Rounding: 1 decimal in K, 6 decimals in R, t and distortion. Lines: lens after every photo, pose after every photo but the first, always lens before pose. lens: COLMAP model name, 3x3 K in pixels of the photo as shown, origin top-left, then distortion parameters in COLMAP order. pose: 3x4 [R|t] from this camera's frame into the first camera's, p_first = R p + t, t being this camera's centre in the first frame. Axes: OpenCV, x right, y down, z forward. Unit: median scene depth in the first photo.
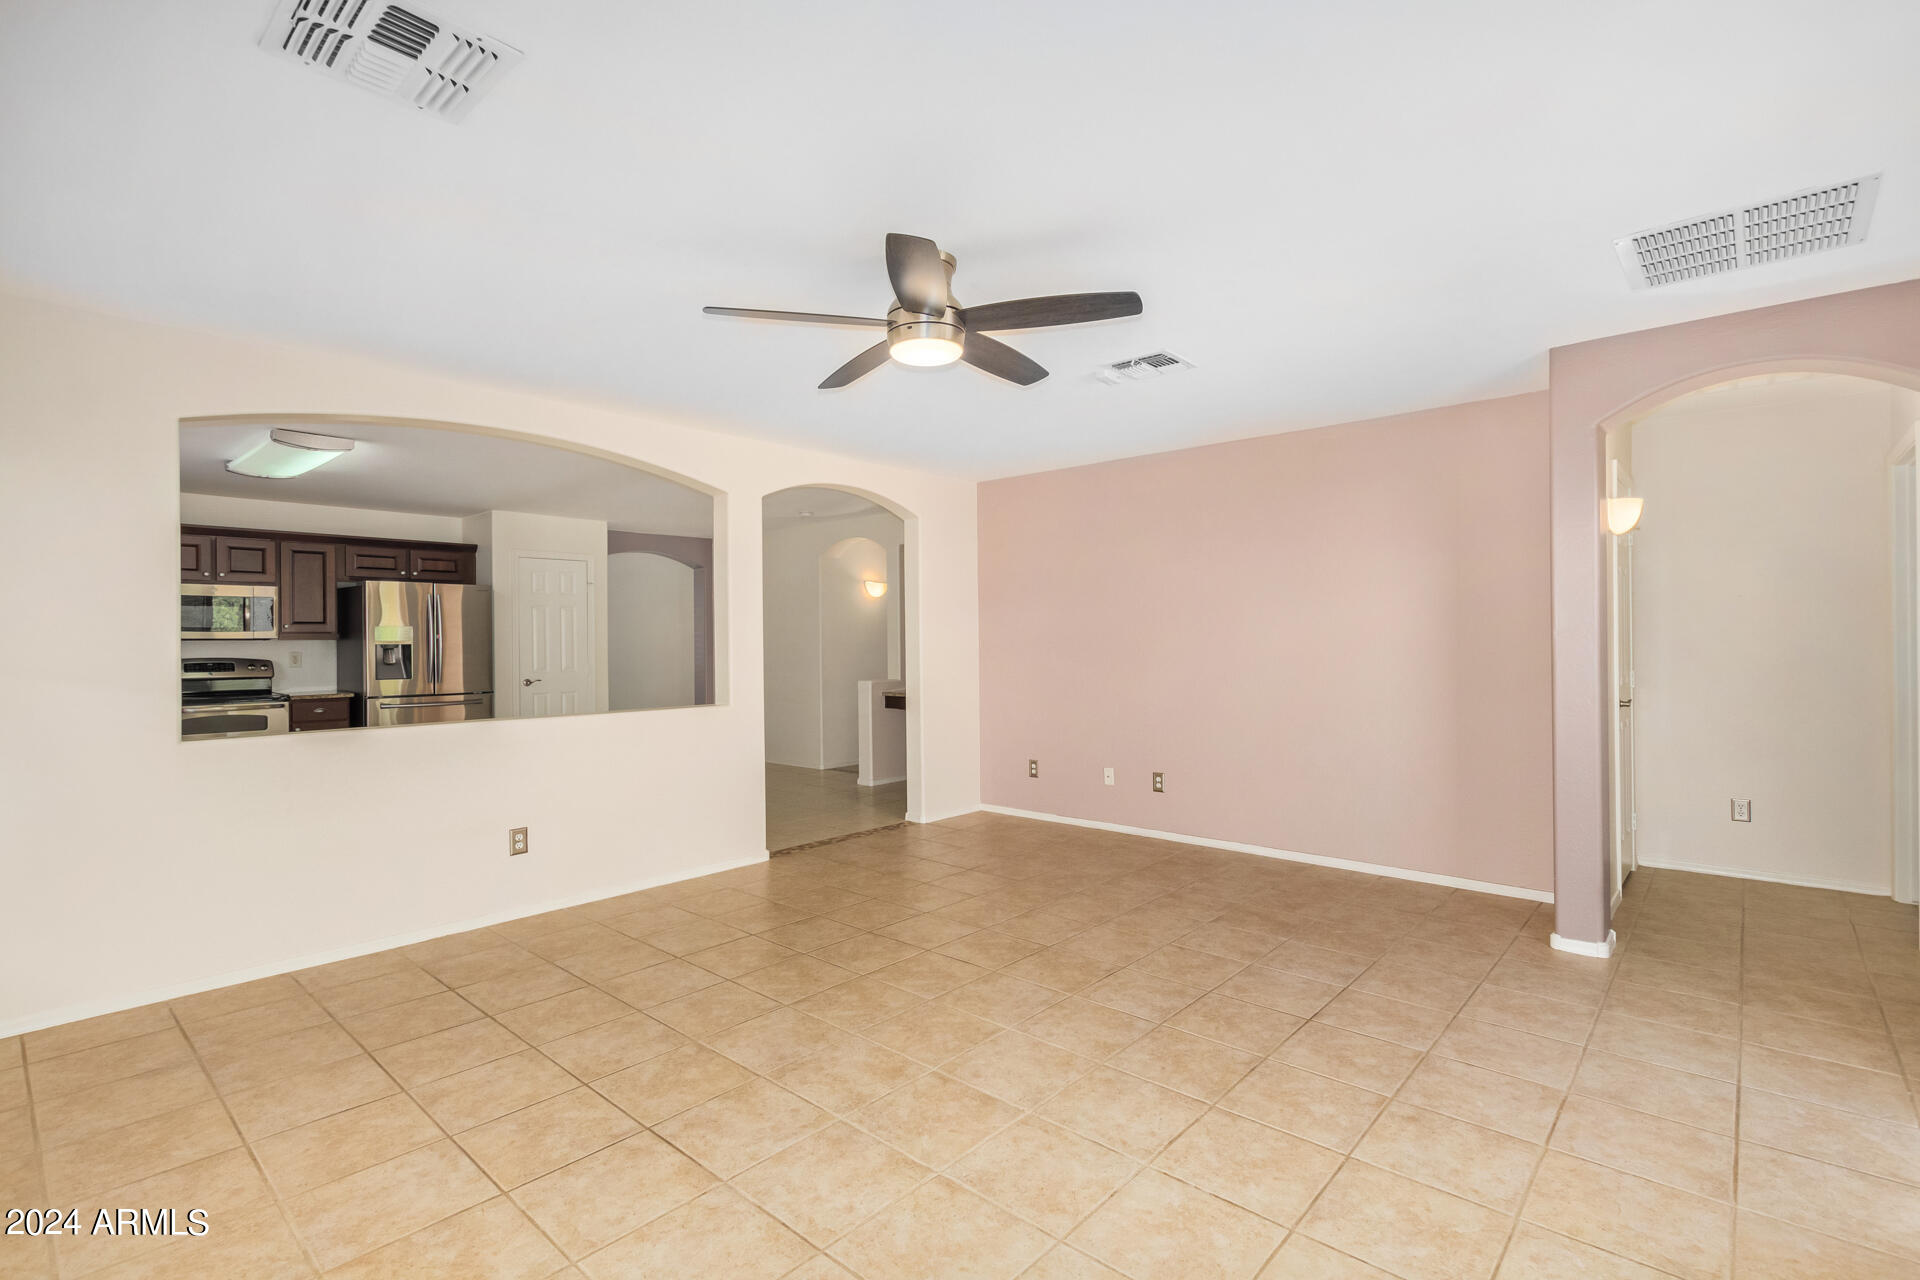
lens RADIAL K [[882.3, 0, 971.7], [0, 882.3, 642.8], [0, 0, 1]] dist [0.011208, -0.005629]
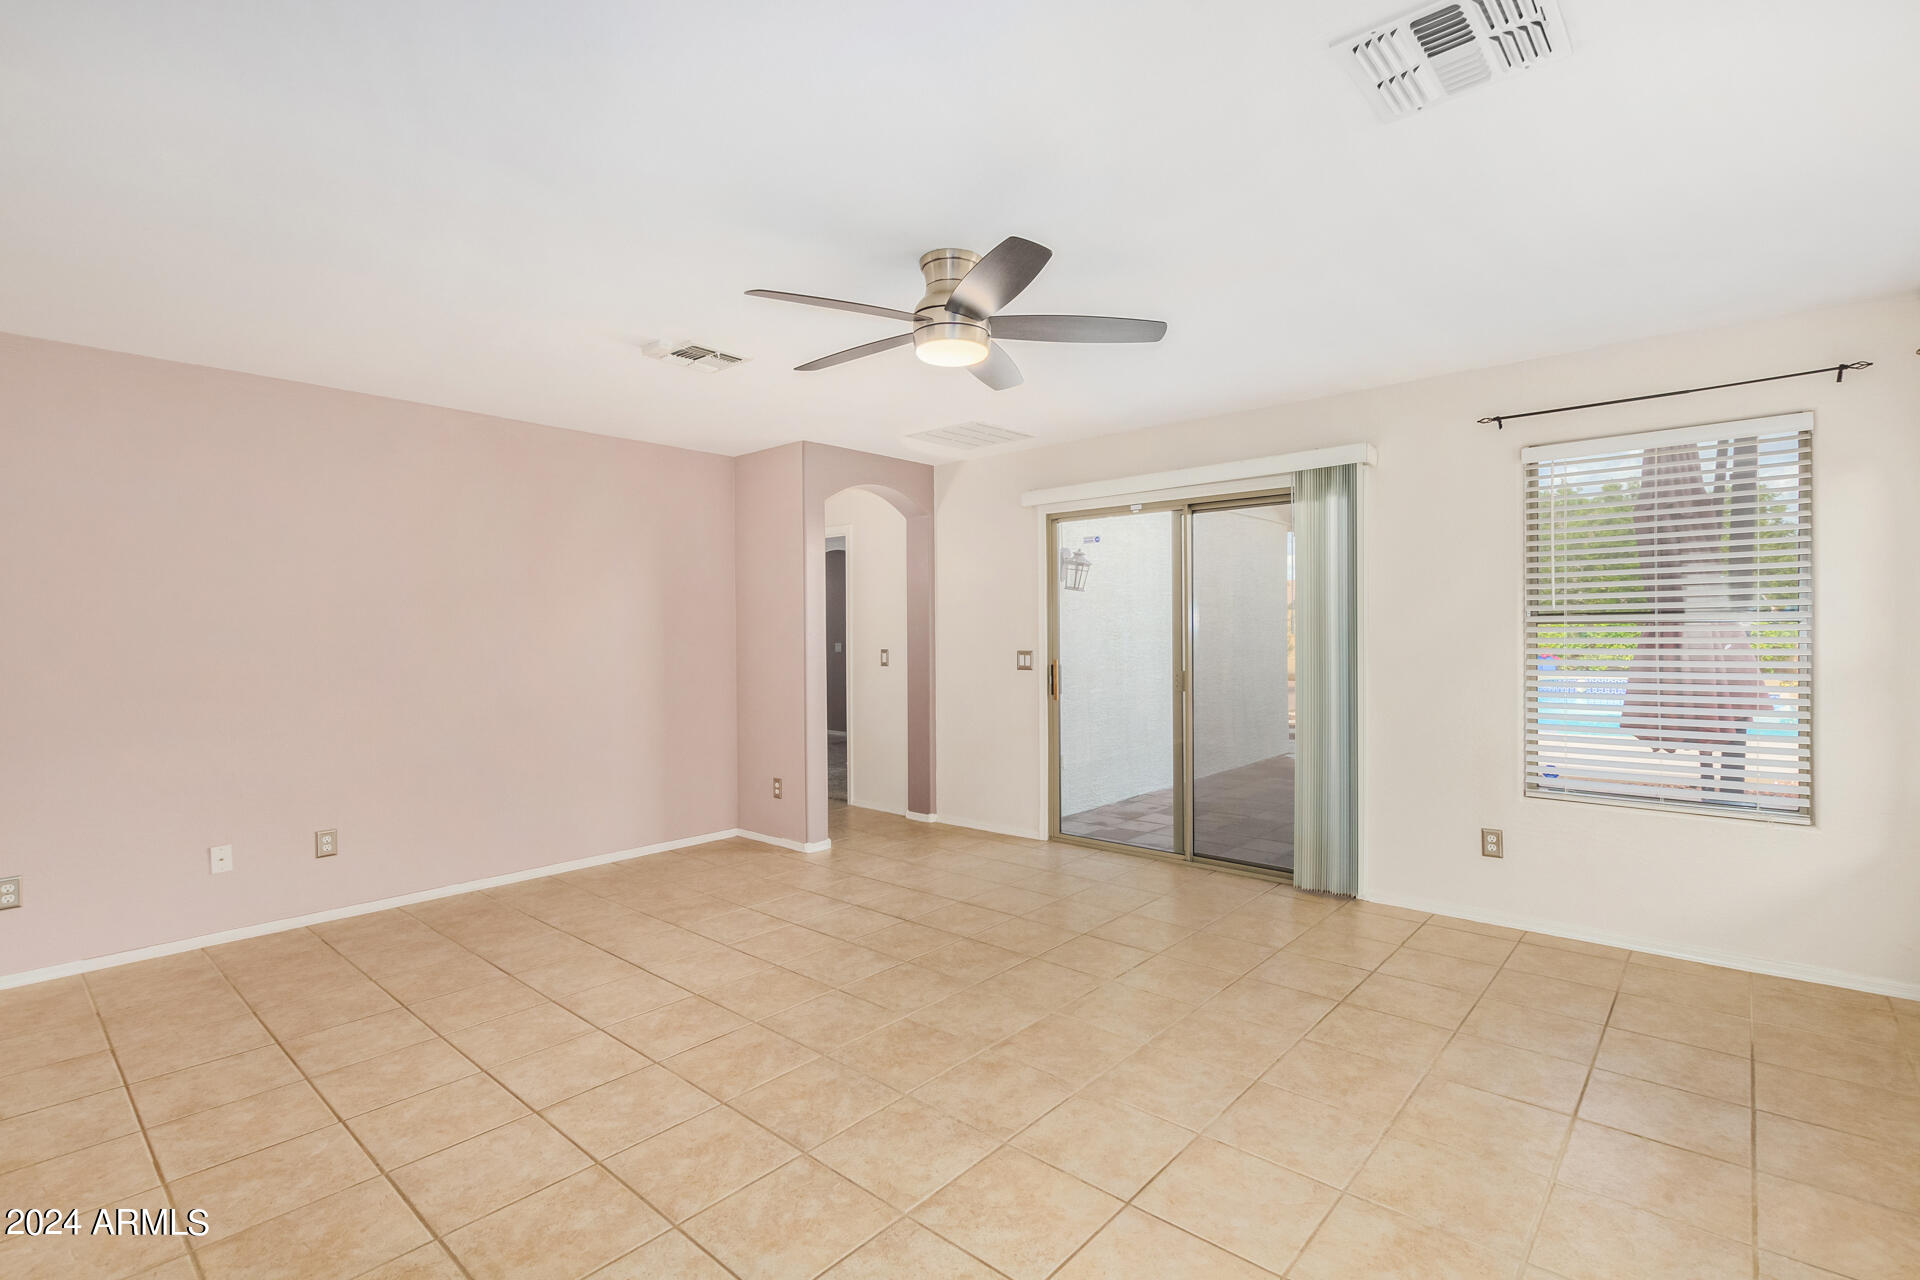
lens RADIAL K [[882.3, 0, 958.7], [0, 882.3, 626.0], [0, 0, 1]] dist [0.011208, -0.005629]
pose [[-0.001406, 0.016083, 0.999870, -0.848819], [0.012722, 0.999790, -0.016063, -0.002407], [-0.999918, 0.012698, -0.001610, 0.793611]]
